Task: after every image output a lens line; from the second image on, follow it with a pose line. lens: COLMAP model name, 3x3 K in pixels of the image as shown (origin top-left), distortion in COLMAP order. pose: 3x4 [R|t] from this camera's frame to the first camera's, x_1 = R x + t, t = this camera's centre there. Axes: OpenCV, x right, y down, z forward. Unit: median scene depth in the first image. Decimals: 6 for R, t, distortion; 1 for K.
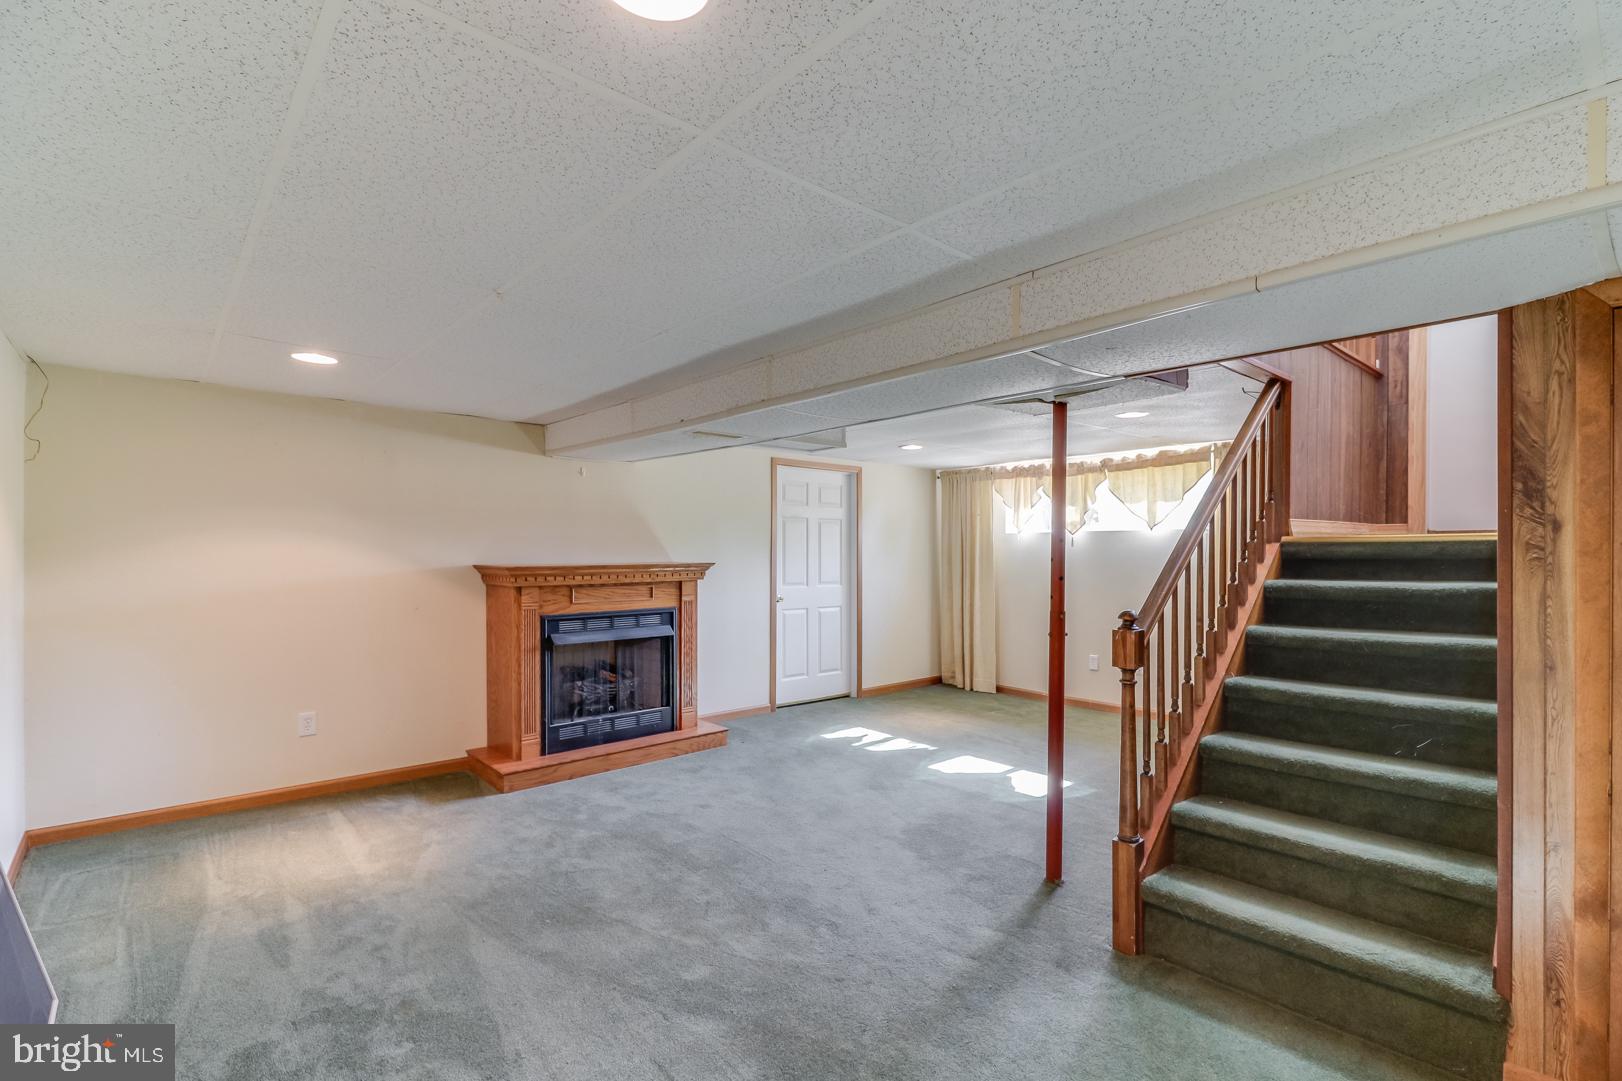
lens RADIAL K [[742.9, 0, 837.6], [0, 742.9, 545.8], [0, 0, 1]] dist [0.023180, -0.015677]
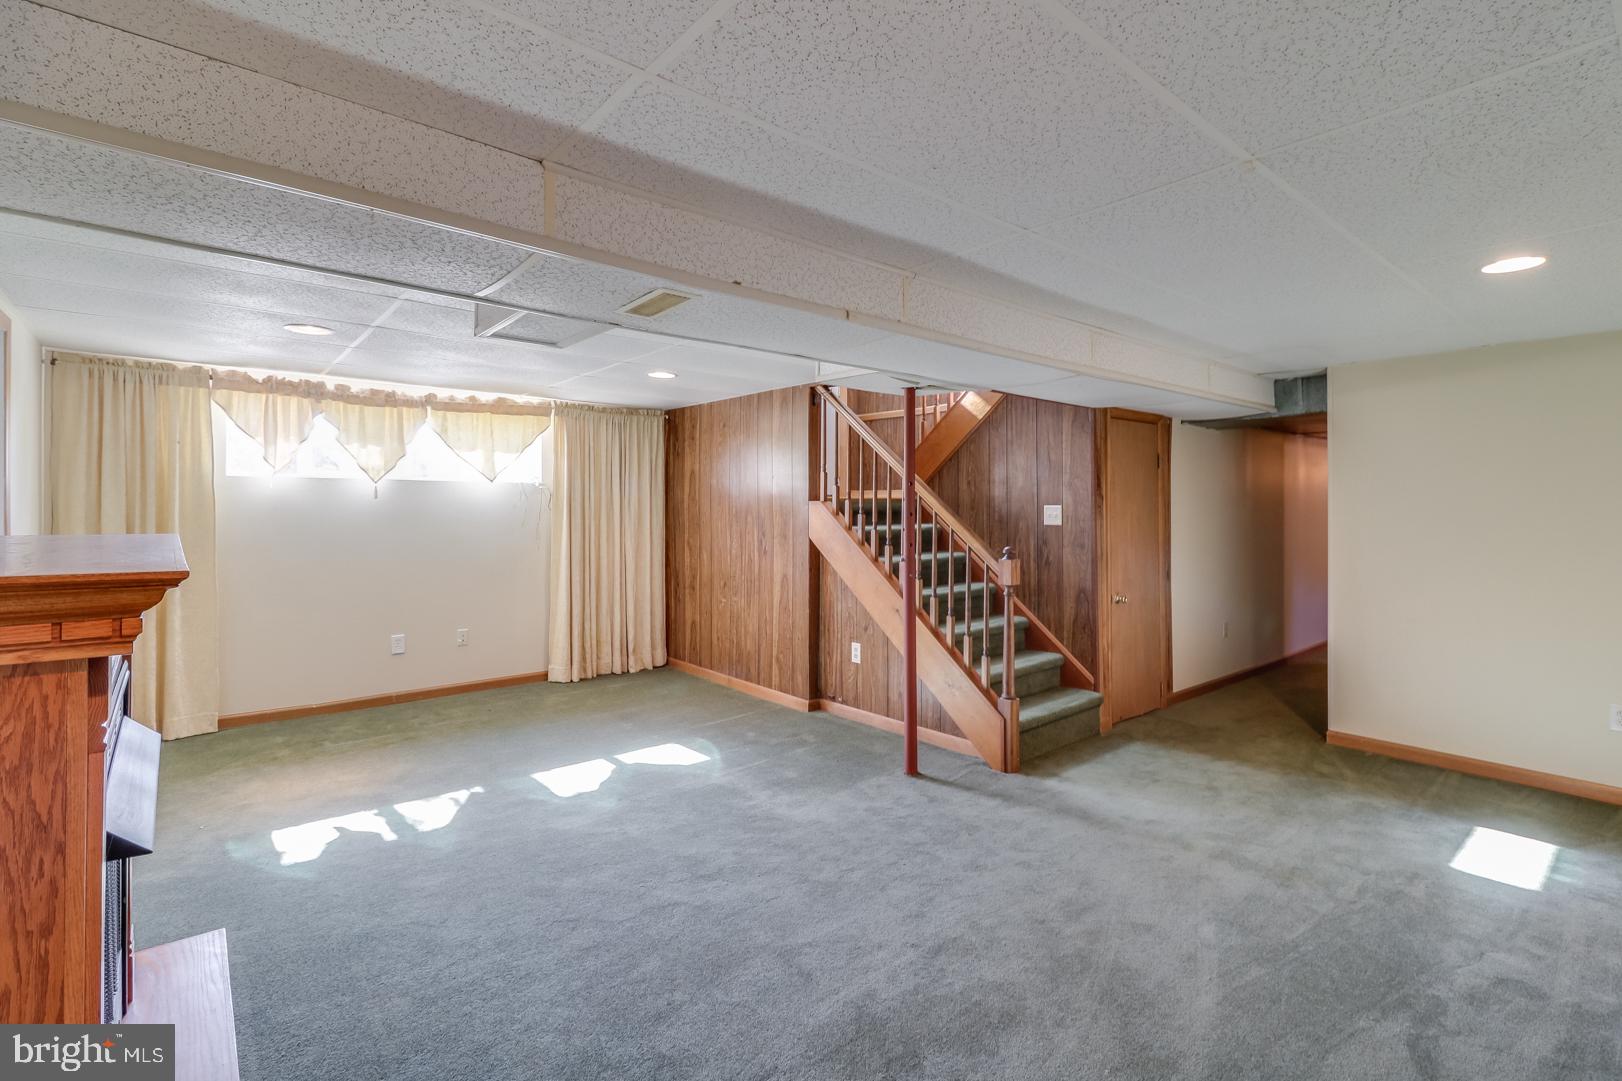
lens RADIAL K [[737.7, 0, 804.6], [0, 737.7, 519.1], [0, 0, 1]] dist [0.017981, -0.000294]
pose [[0.053545, -0.007703, 0.998536, -0.463100], [-0.006656, 0.999945, 0.008071, 0.013479], [-0.998543, -0.007079, 0.053491, 0.573705]]
